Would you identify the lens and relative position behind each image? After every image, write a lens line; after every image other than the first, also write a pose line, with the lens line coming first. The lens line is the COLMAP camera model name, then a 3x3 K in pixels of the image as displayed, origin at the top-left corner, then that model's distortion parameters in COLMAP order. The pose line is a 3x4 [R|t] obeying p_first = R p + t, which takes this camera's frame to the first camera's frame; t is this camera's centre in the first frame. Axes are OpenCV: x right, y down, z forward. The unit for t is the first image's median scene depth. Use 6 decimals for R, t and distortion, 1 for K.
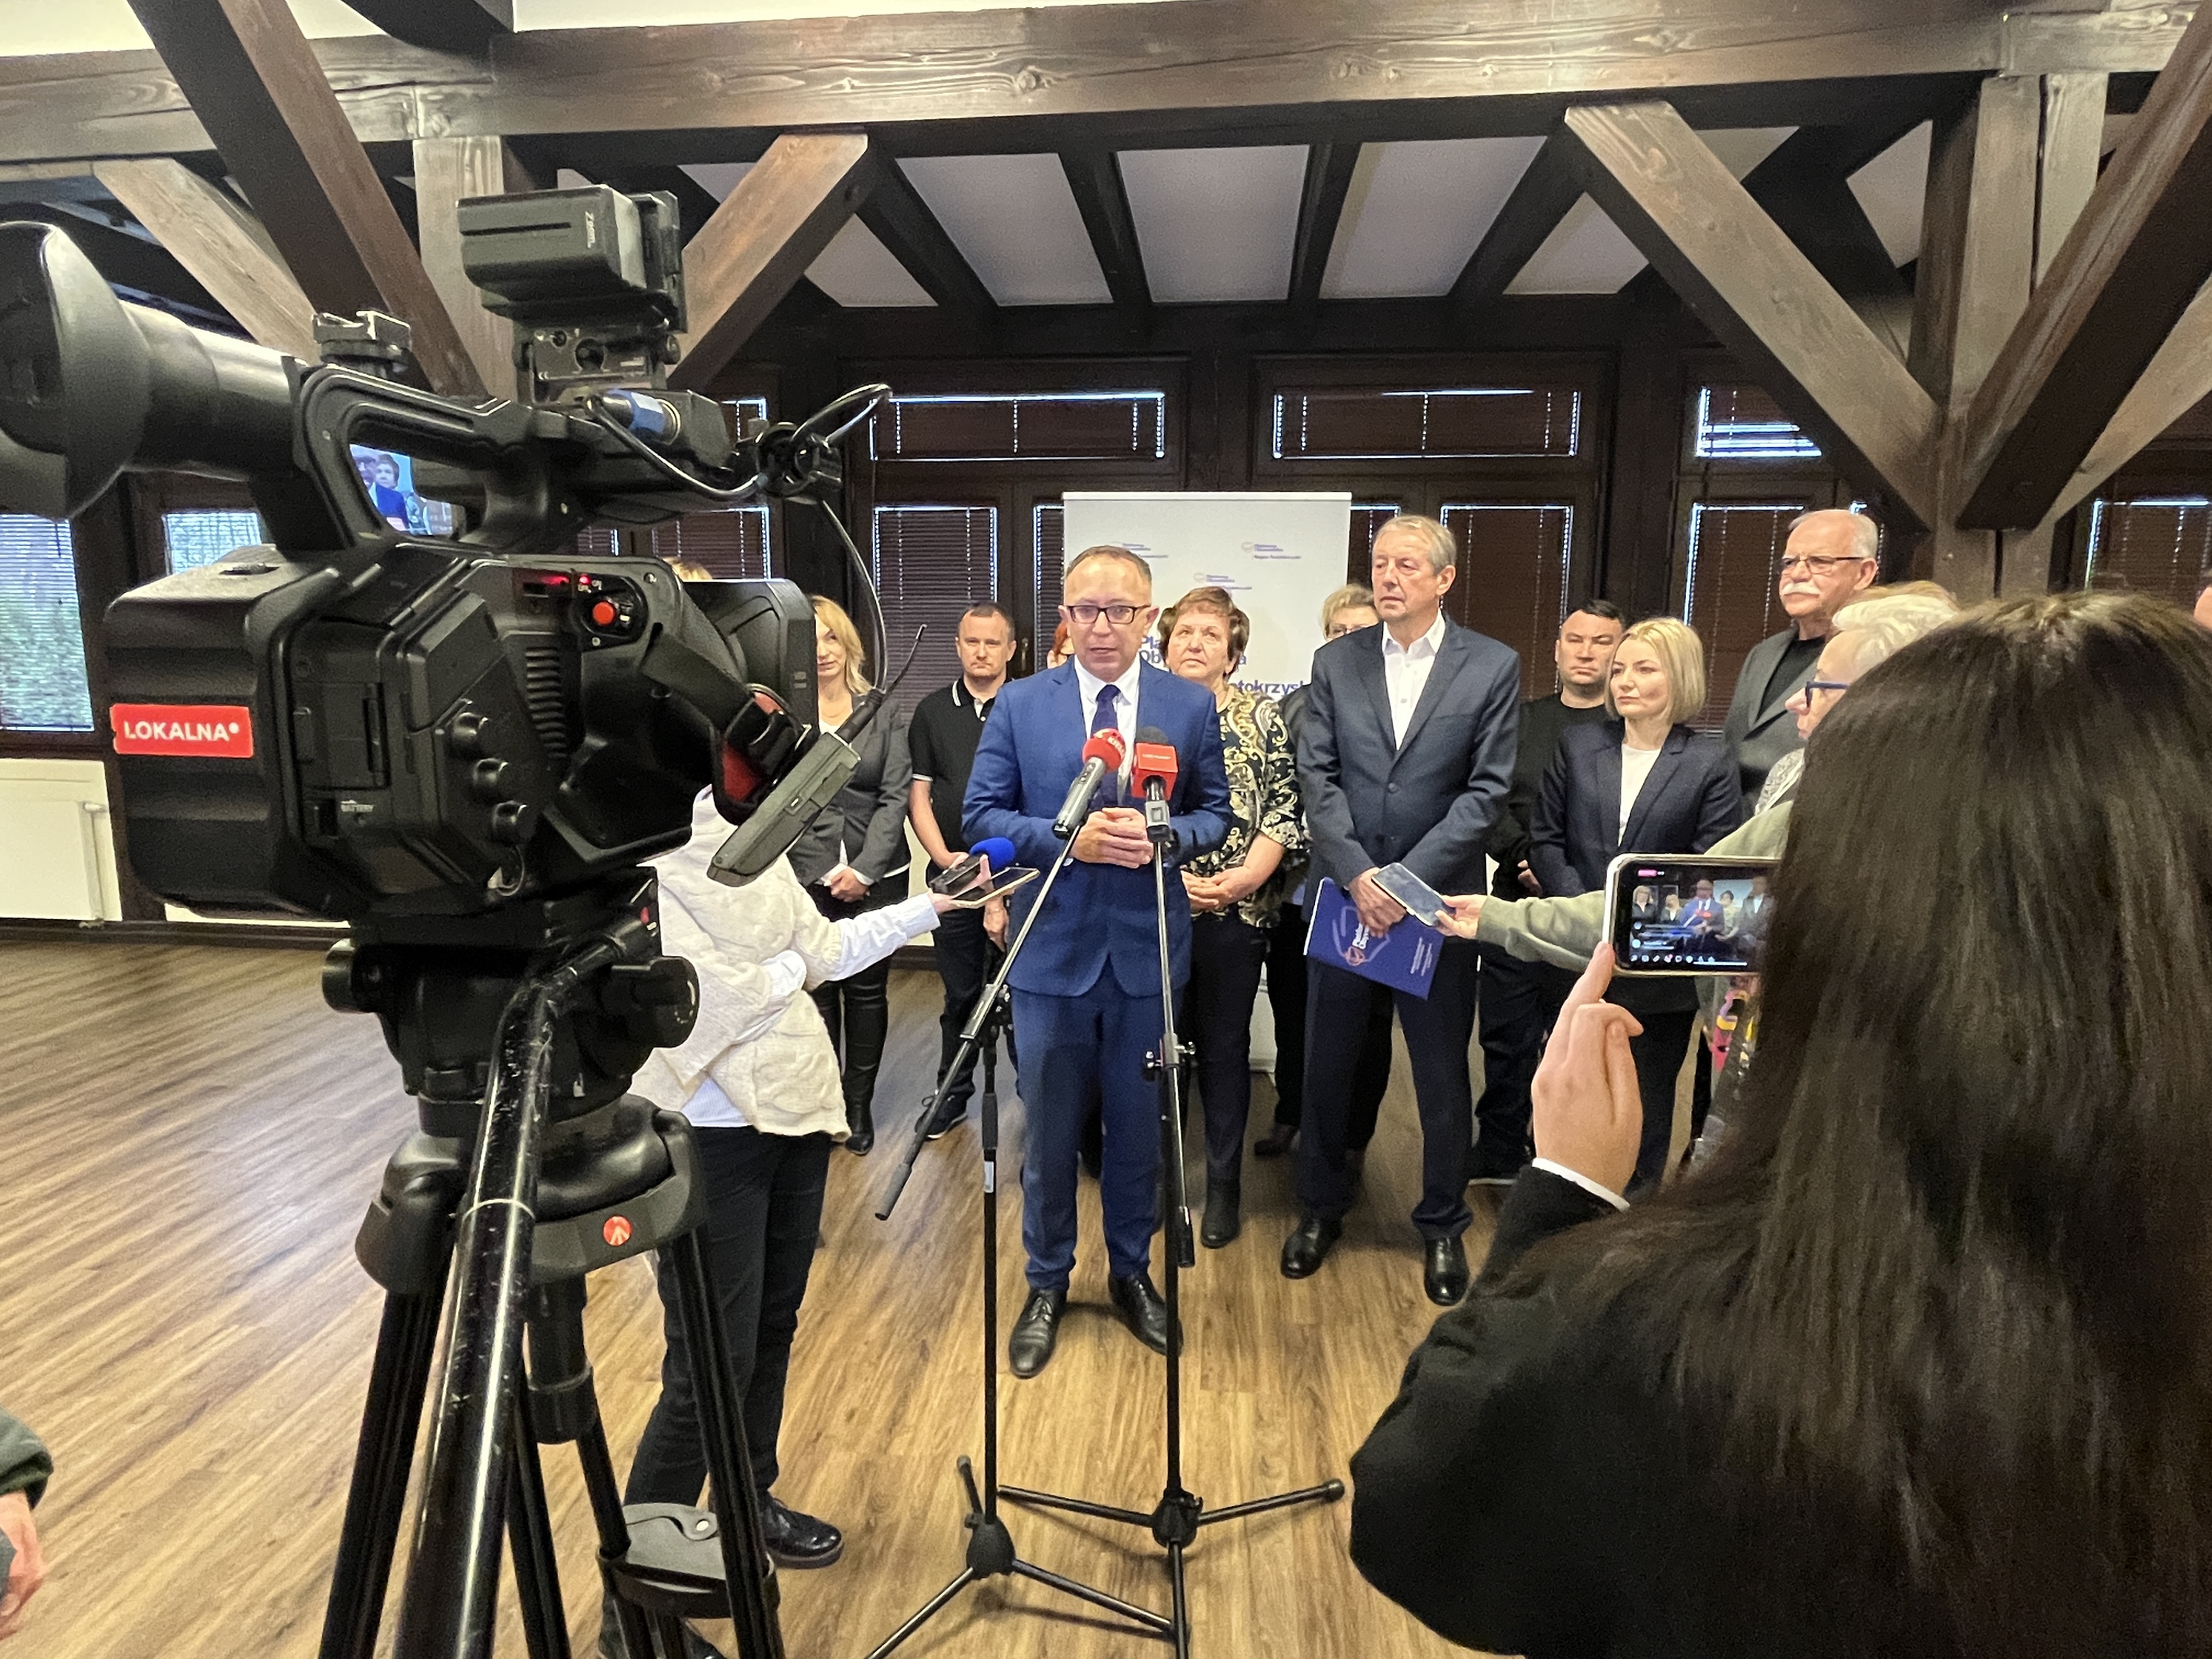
lens RADIAL K [[1229.4, 0, 1115.6], [0, 1229.4, 826.5], [0, 0, 1]] dist [-0.005357, 0.000631]
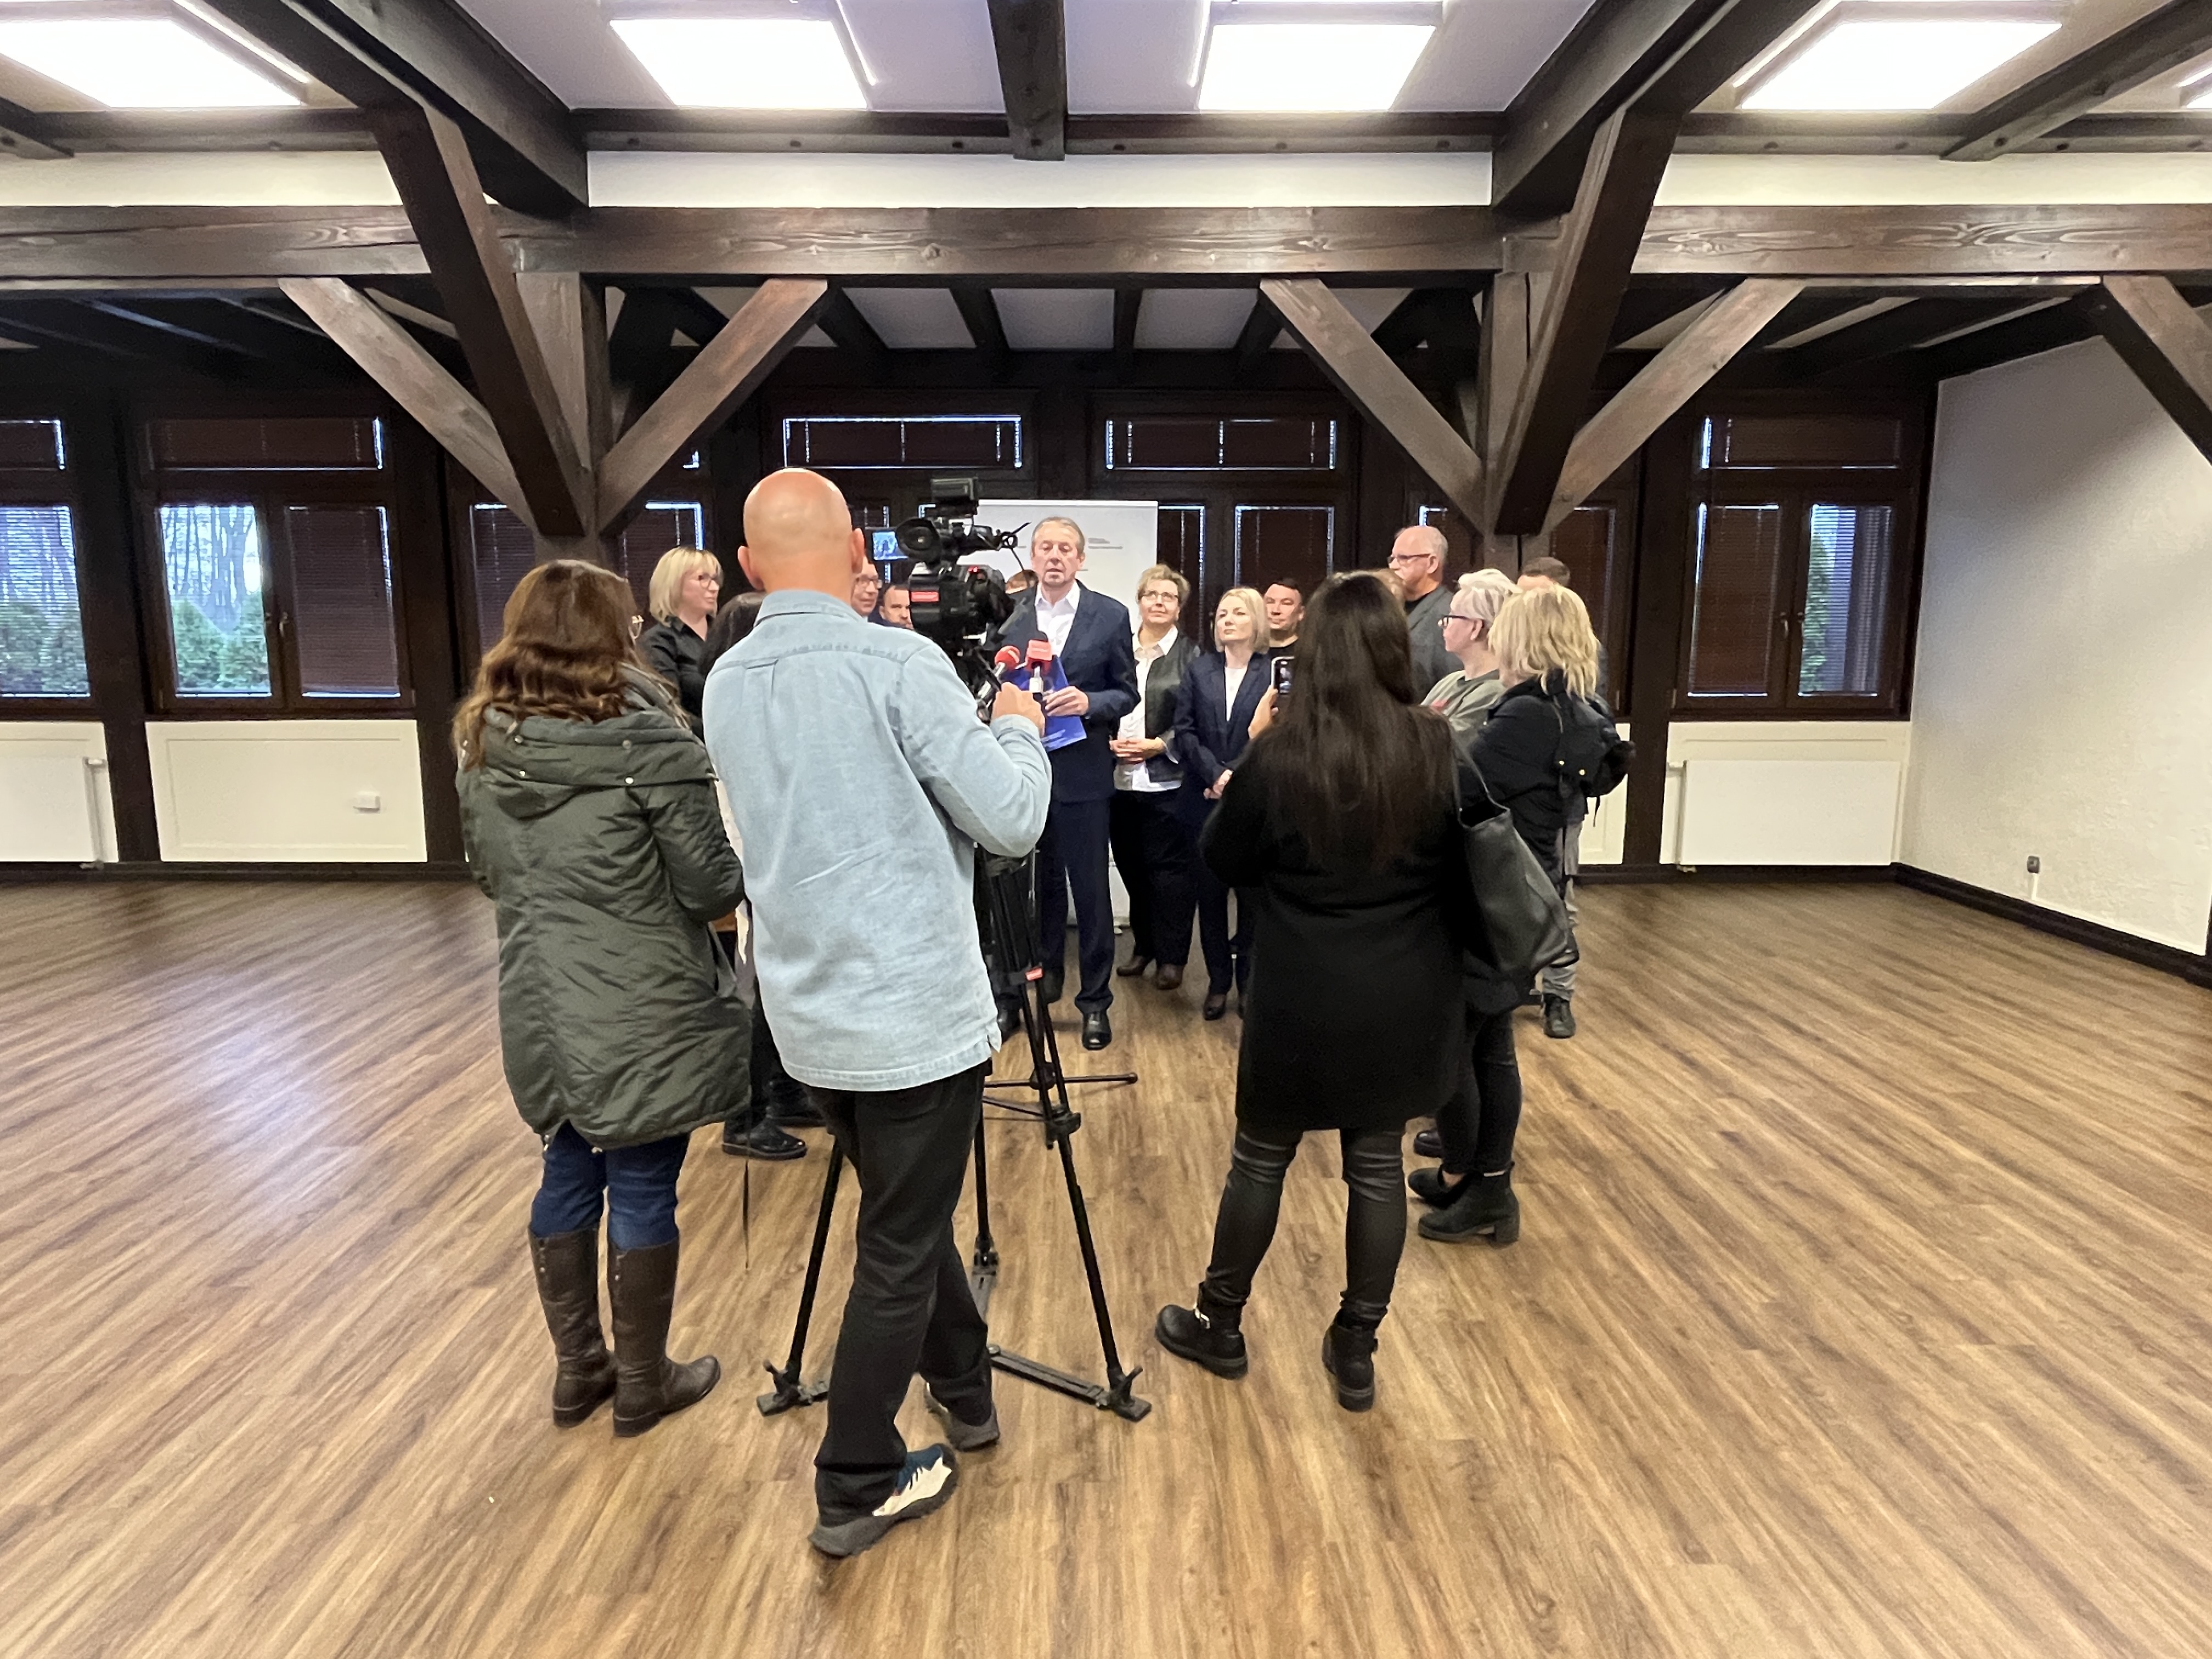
lens RADIAL K [[1265.7, 0, 1122.2], [0, 1265.7, 823.2], [0, 0, 1]] dist [-0.002273, -0.004413]
pose [[0.993389, -0.023008, 0.112469, -0.026151], [0.022207, 0.999718, 0.008374, 0.122429], [-0.112630, -0.005821, 0.993620, -0.653644]]
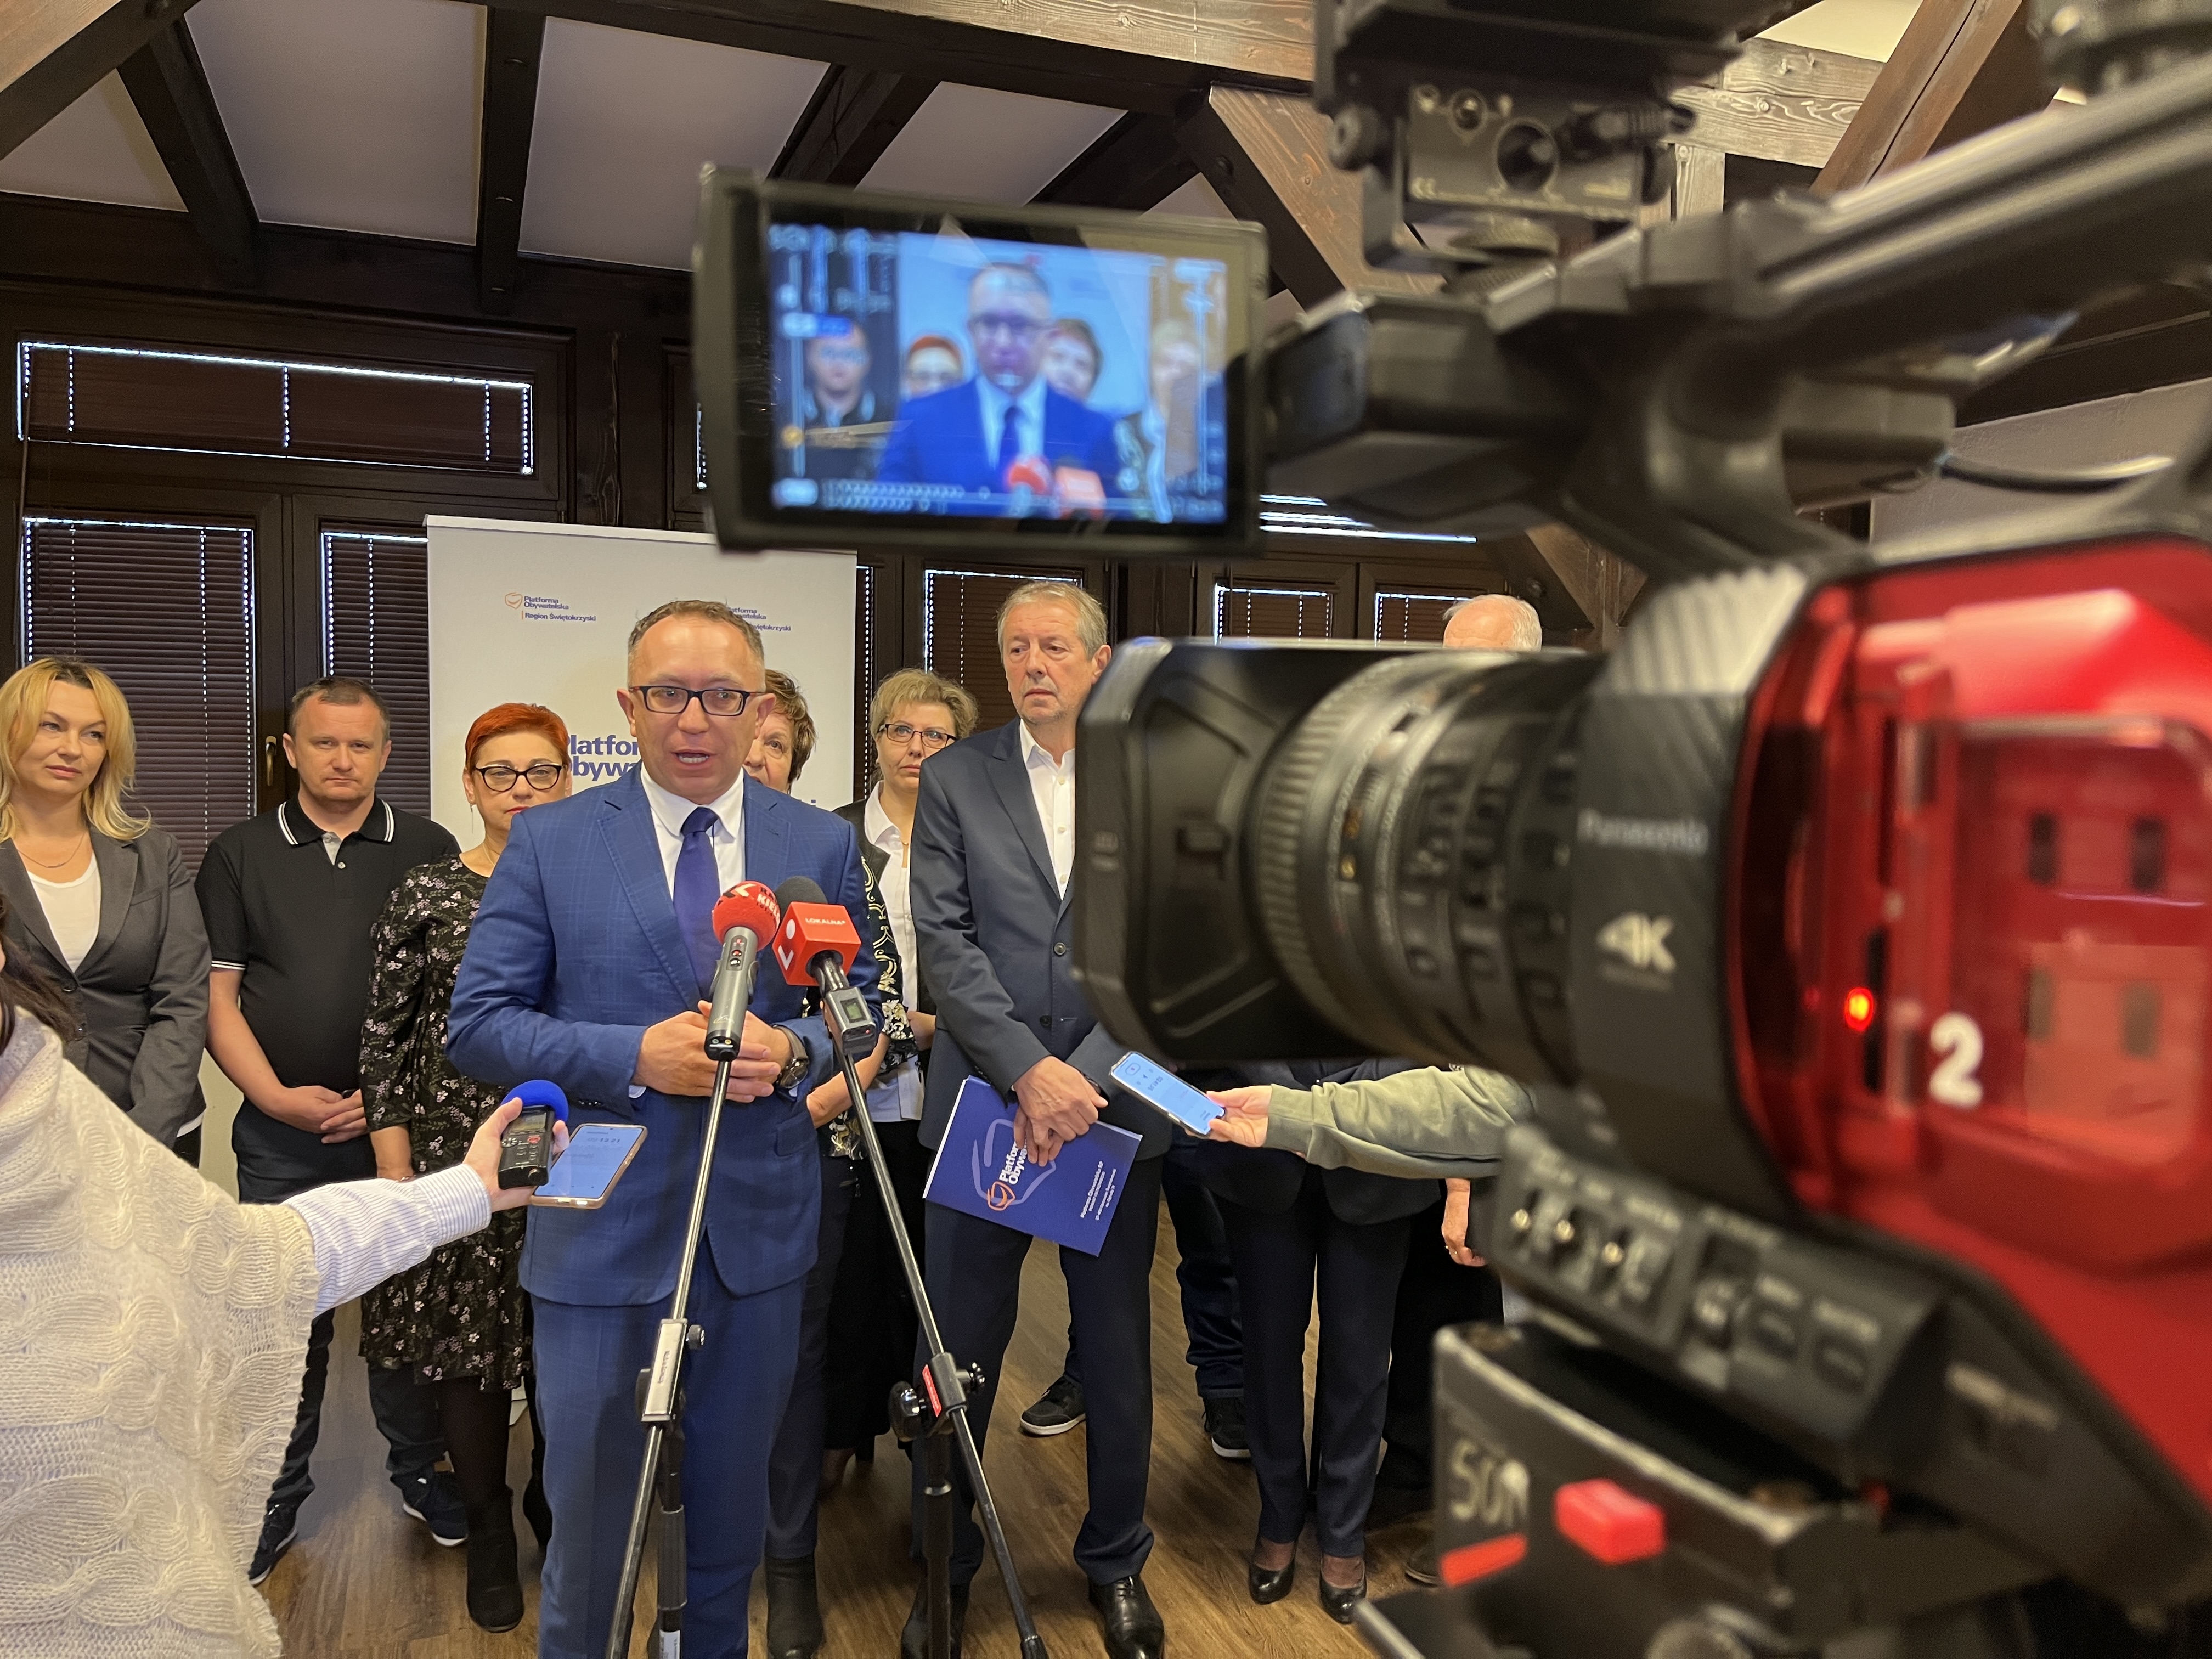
lens RADIAL K [[1654.3, 0, 1136.0], [0, 1654.3, 836.7], [0, 0, 1]] dist [0.040824, -0.030795]
pose [[0.895600, -0.016186, 0.444566, -0.159677], [0.057459, 0.995176, -0.079521, -0.016929], [-0.441134, 0.096763, 0.892209, 0.100286]]
